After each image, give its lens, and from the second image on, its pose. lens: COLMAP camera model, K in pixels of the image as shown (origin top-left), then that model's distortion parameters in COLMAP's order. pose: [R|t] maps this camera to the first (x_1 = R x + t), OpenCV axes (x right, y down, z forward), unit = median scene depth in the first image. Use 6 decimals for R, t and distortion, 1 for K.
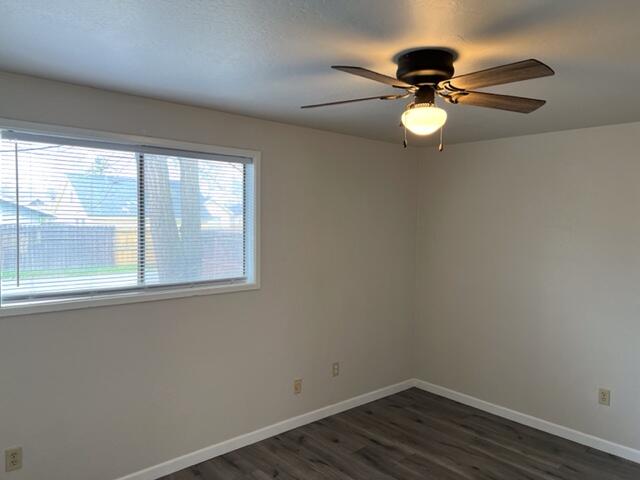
lens RADIAL K [[481.1, 0, 318.6], [0, 481.1, 244.7], [0, 0, 1]] dist [0.048412, -0.045724]
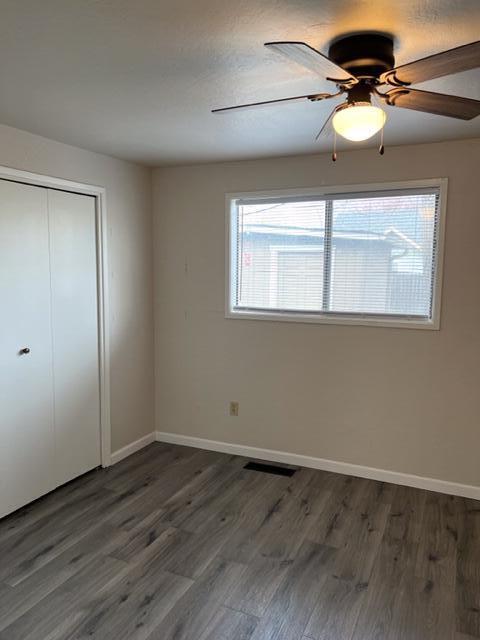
lens RADIAL K [[481.1, 0, 240.0], [0, 481.1, 320.0], [0, 0, 1]] dist [0.048412, -0.045724]
pose [[0.389071, 0.096004, -0.916191, 0.665892], [-0.050946, 0.995275, 0.082656, 0.017971], [0.919798, 0.014518, 0.392124, 0.330183]]
